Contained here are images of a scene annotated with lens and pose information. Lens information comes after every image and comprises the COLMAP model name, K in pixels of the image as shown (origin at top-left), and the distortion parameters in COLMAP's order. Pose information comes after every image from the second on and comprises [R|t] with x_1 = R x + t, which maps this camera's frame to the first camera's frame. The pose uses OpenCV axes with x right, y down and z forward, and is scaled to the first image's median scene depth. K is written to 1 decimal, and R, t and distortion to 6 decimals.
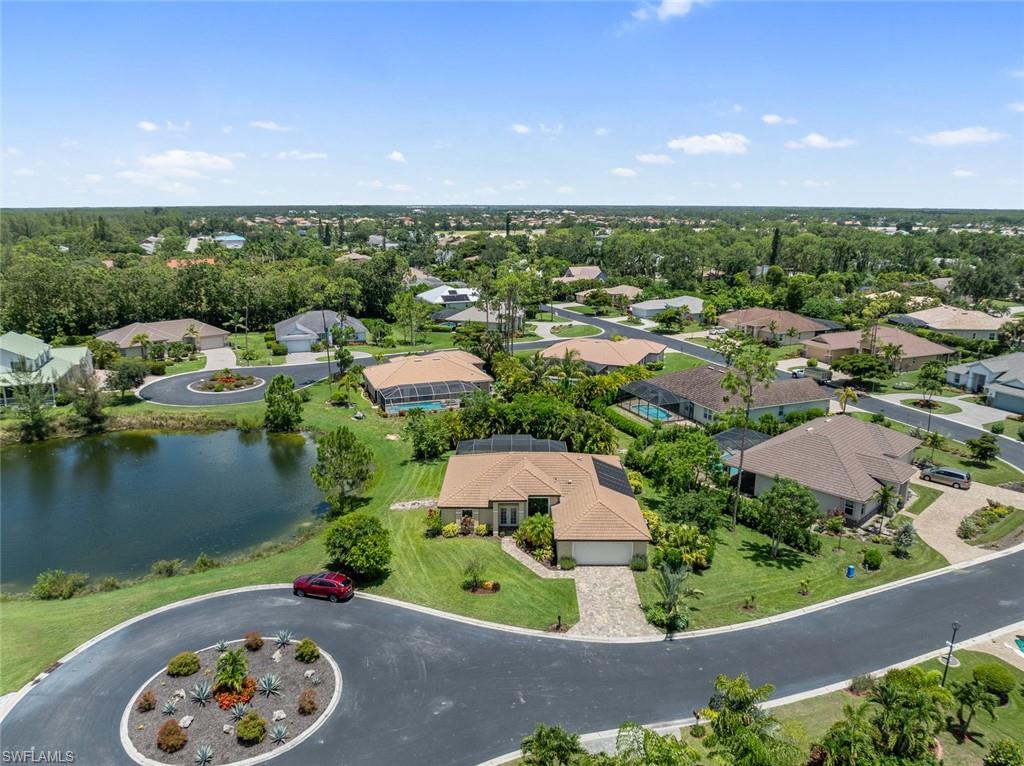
lens RADIAL K [[725.5, 0, 512.0], [0, 725.5, 383.0], [0, 0, 1]] dist [-0.038052, -0.000564]
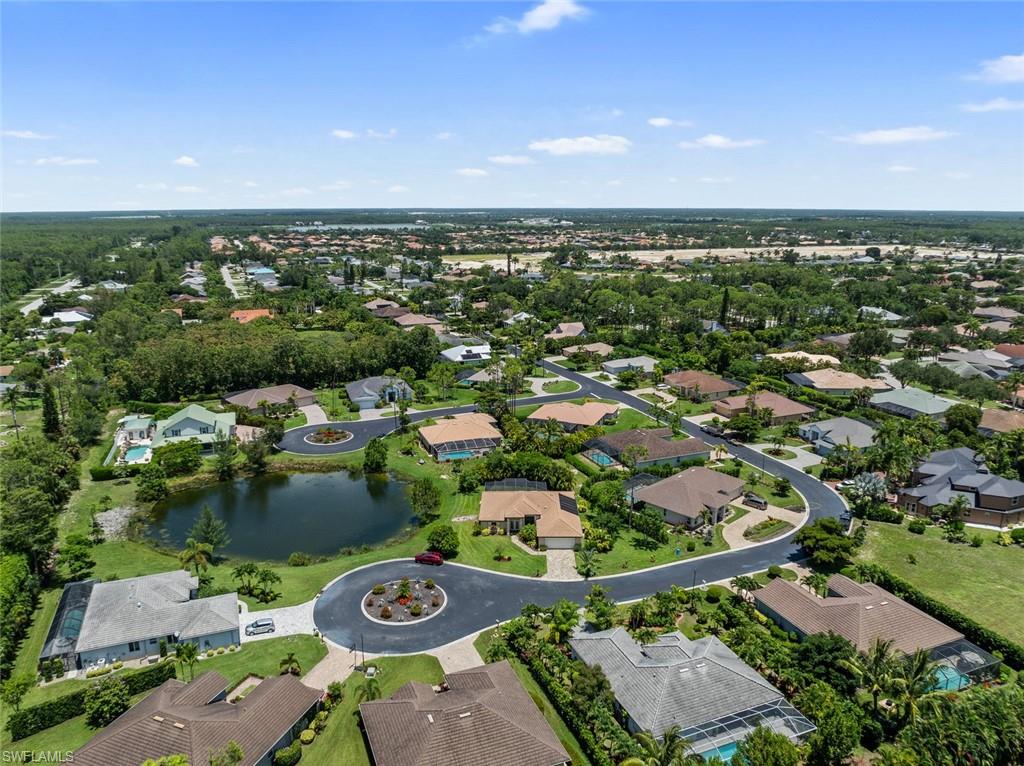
lens RADIAL K [[725.5, 0, 512.0], [0, 725.5, 383.0], [0, 0, 1]] dist [-0.038052, -0.000564]
pose [[0.999998, -0.002205, 0.000204, -0.010628], [0.002205, 0.999997, -0.001043, -0.187139], [-0.000202, 0.001043, 0.999999, -0.906353]]
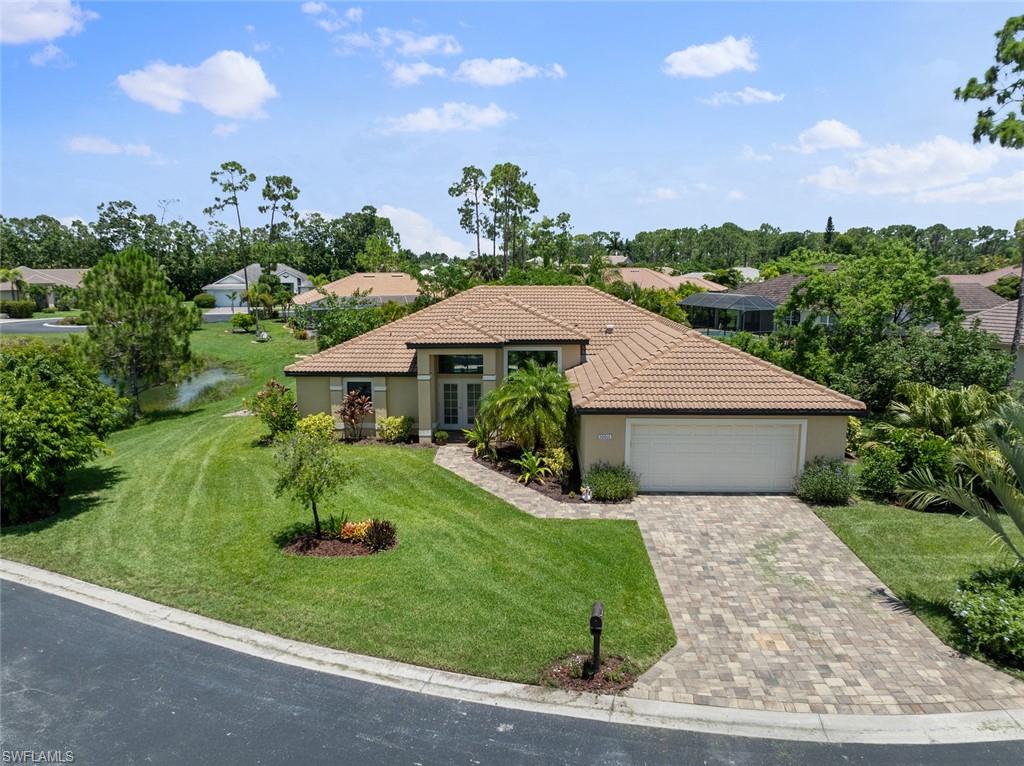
lens RADIAL K [[725.5, 0, 512.0], [0, 725.5, 383.0], [0, 0, 1]] dist [-0.038052, -0.000564]
pose [[0.999676, 0.001949, -0.025369, 0.031772], [-0.003879, 0.997080, -0.076262, 0.188860], [0.025146, 0.076336, 0.996765, 0.543841]]
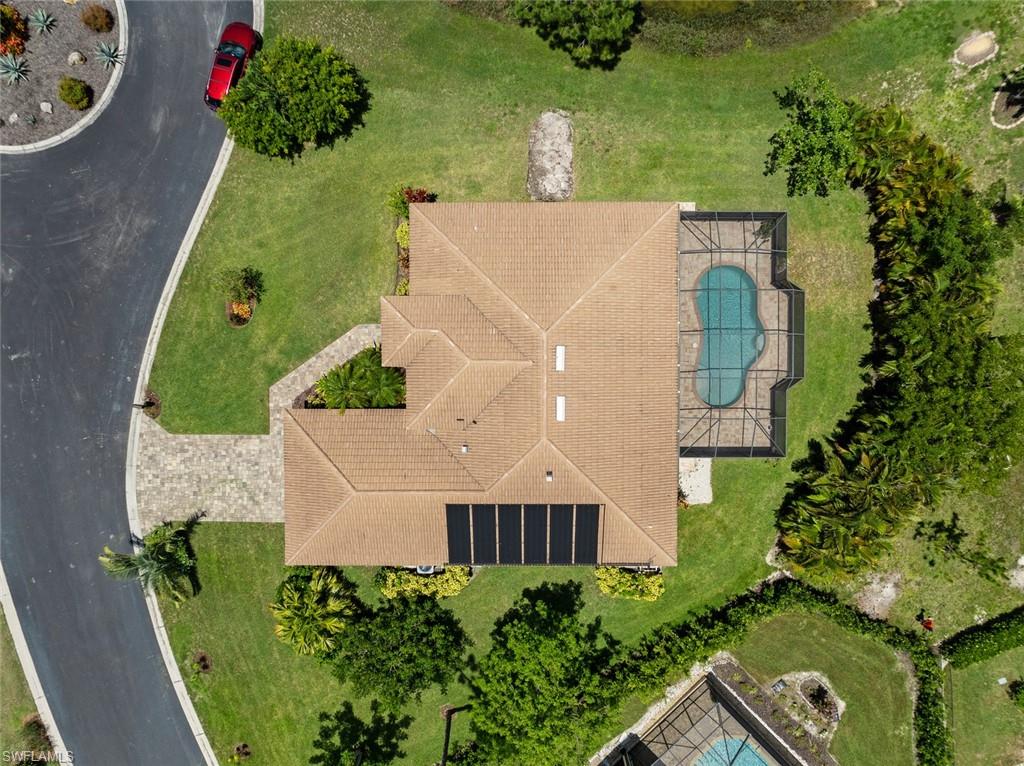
lens RADIAL K [[725.5, 0, 512.0], [0, 725.5, 383.0], [0, 0, 1]] dist [-0.038052, -0.000564]
pose [[0.010058, 0.999627, 0.025396, 0.018700], [-0.223179, -0.022513, 0.974517, -0.352304], [0.974726, -0.015470, 0.222870, 0.863155]]
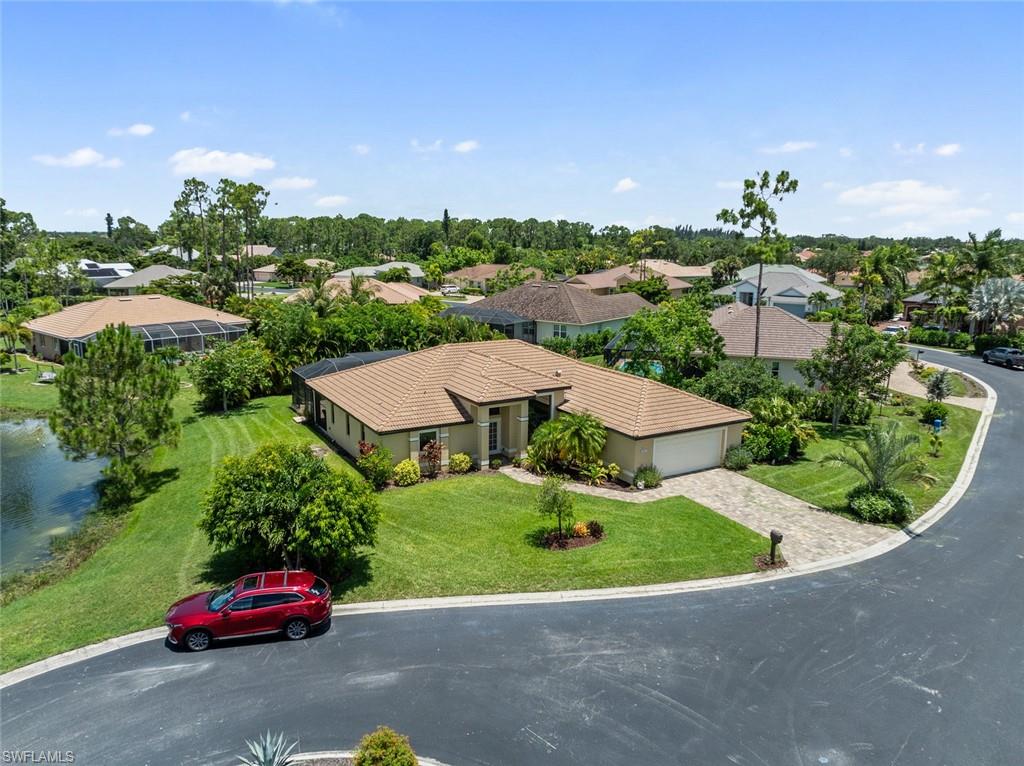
lens RADIAL K [[725.5, 0, 512.0], [0, 725.5, 383.0], [0, 0, 1]] dist [-0.038052, -0.000564]
pose [[0.860443, -0.093363, 0.500920, -0.254455], [0.112087, 0.993671, -0.007332, 0.136419], [-0.497065, 0.062455, 0.865463, 0.447845]]
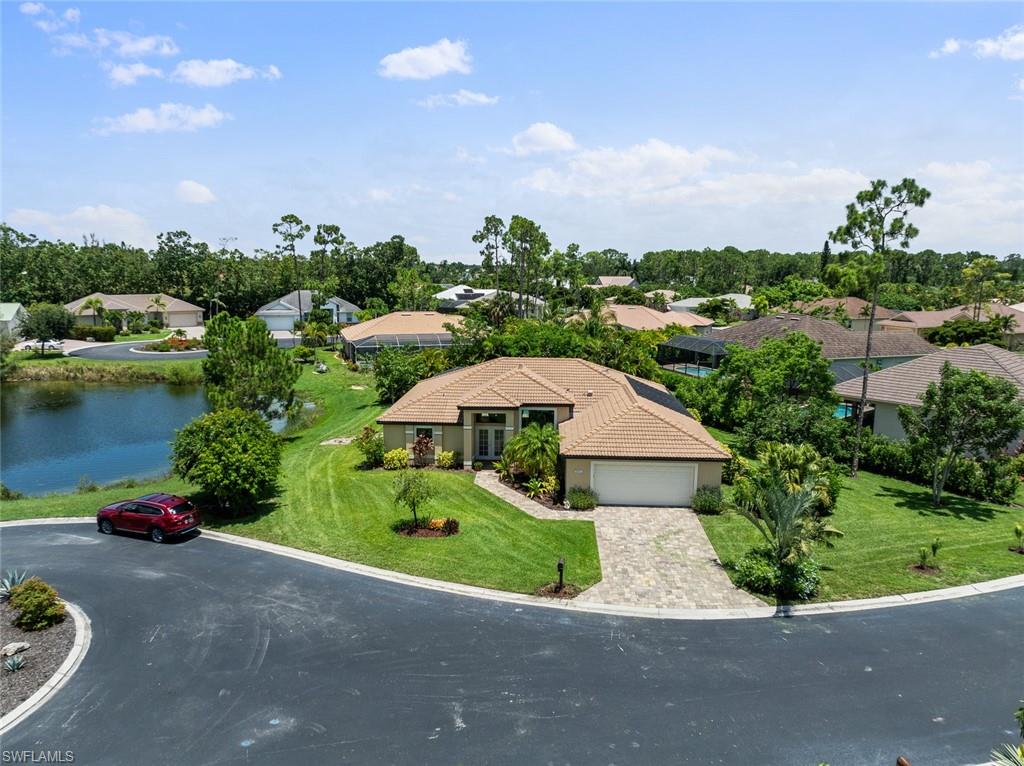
lens RADIAL K [[719.0, 0, 512.0], [0, 719.0, 383.0], [0, 0, 1]] dist [-0.037005, -0.003566]
pose [[0.998935, 0.015168, -0.043575, 0.036763], [-0.018635, 0.996598, -0.080283, 0.168786], [0.042209, 0.081009, 0.995819, 0.349530]]
